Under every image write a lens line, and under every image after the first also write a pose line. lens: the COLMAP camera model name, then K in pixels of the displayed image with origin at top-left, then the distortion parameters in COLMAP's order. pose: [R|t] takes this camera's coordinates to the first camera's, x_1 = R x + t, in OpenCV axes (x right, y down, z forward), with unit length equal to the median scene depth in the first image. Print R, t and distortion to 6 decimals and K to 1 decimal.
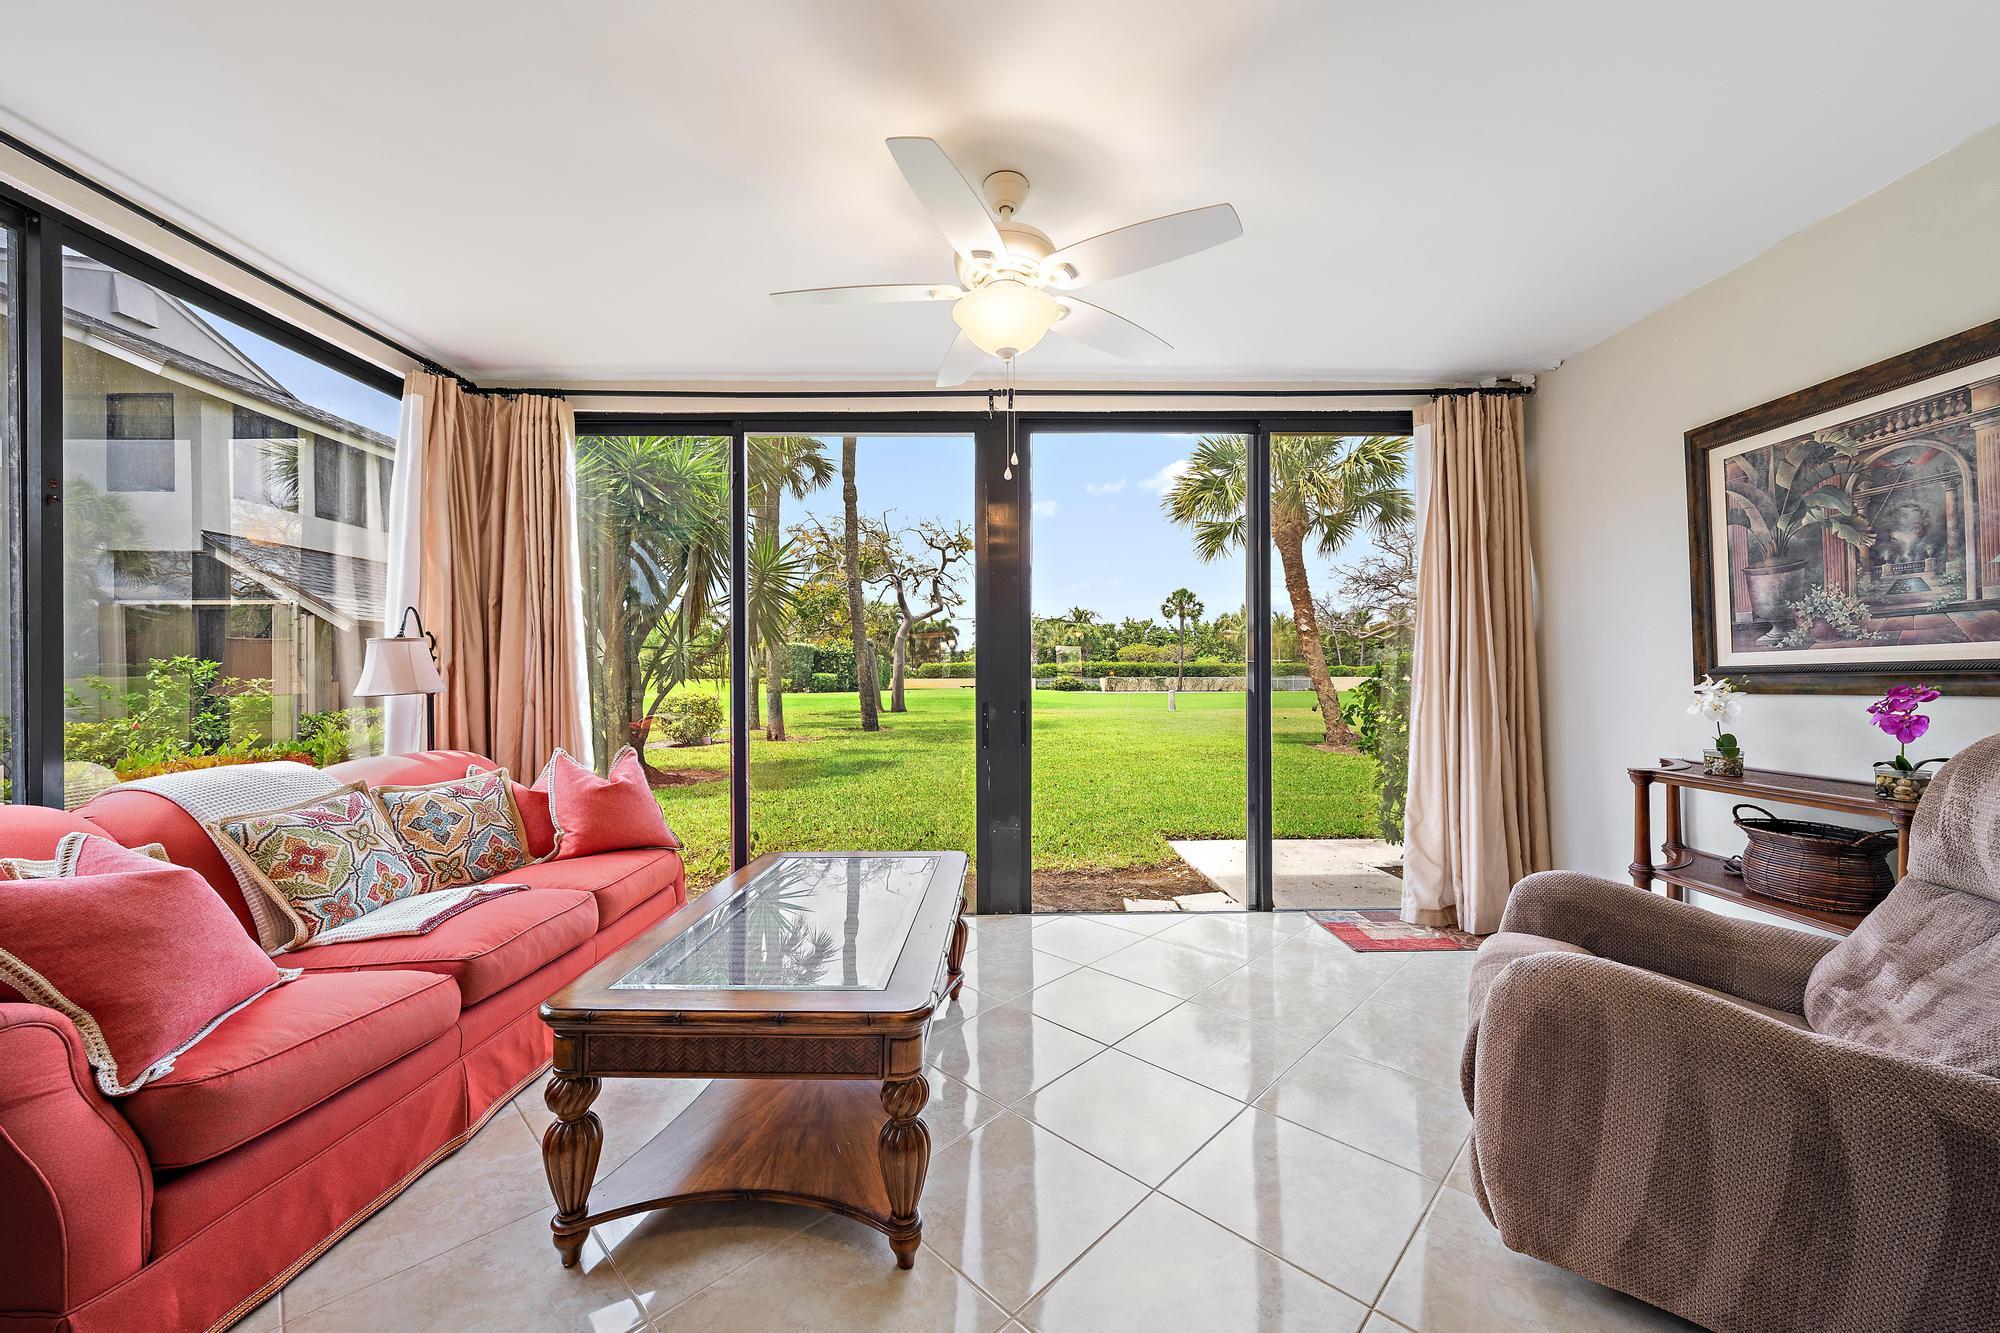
lens RADIAL K [[706.0, 0, 1002.0], [0, 706.0, 653.5], [0, 0, 1]] dist [0.000699, -0.000040]
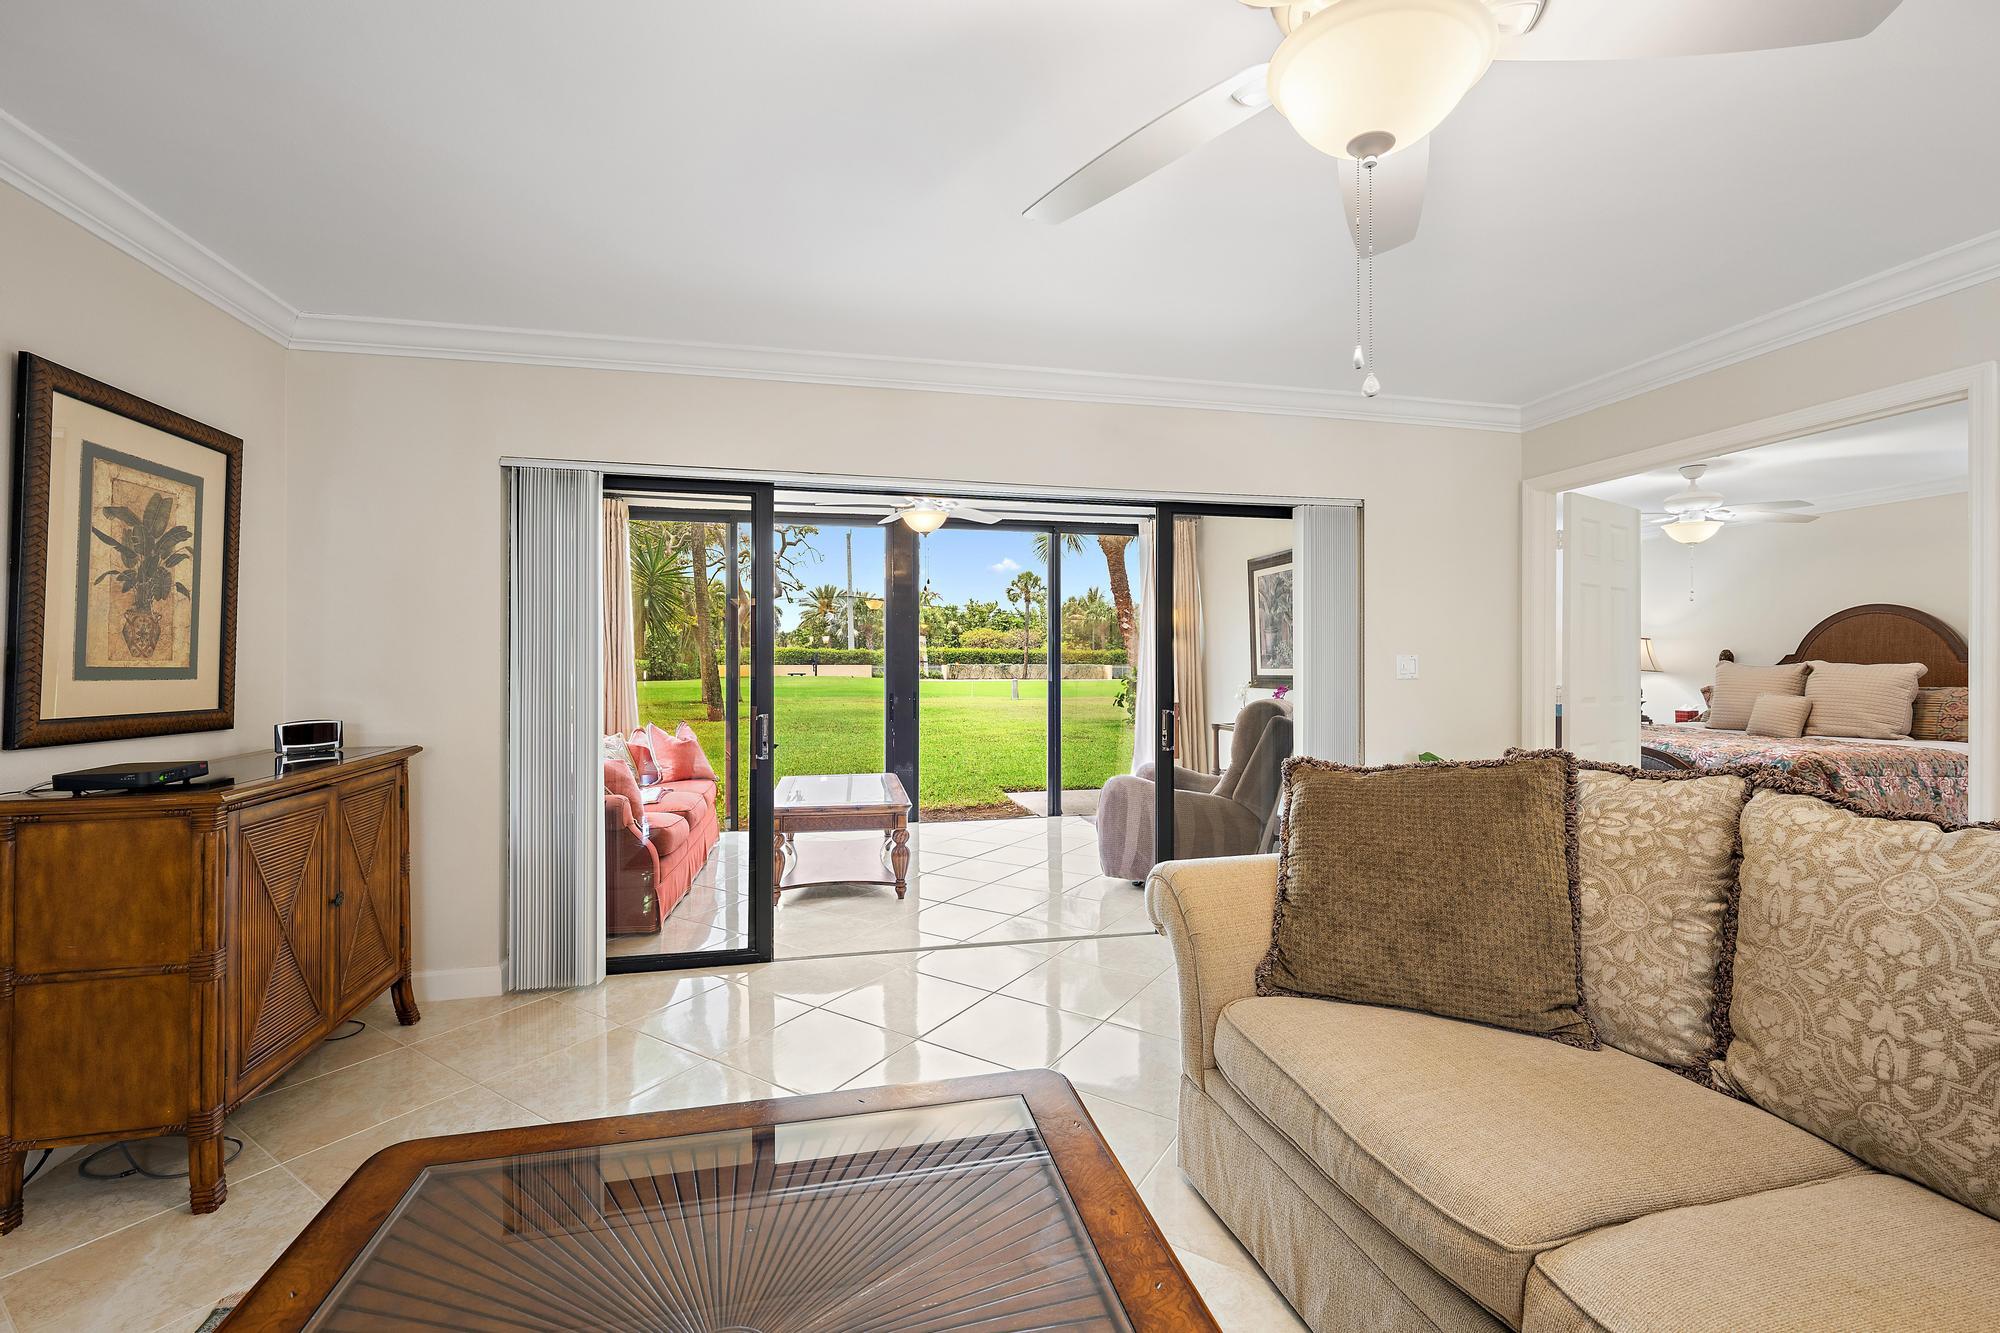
lens RADIAL K [[807.1, 0, 1000.0], [0, 807.1, 666.5], [0, 0, 1]] dist [-0.000937, -0.000192]
pose [[0.977348, 0.000980, 0.211637, -0.125277], [-0.009151, 0.999250, 0.037636, -0.047505], [-0.211441, -0.038720, 0.976623, -0.623638]]
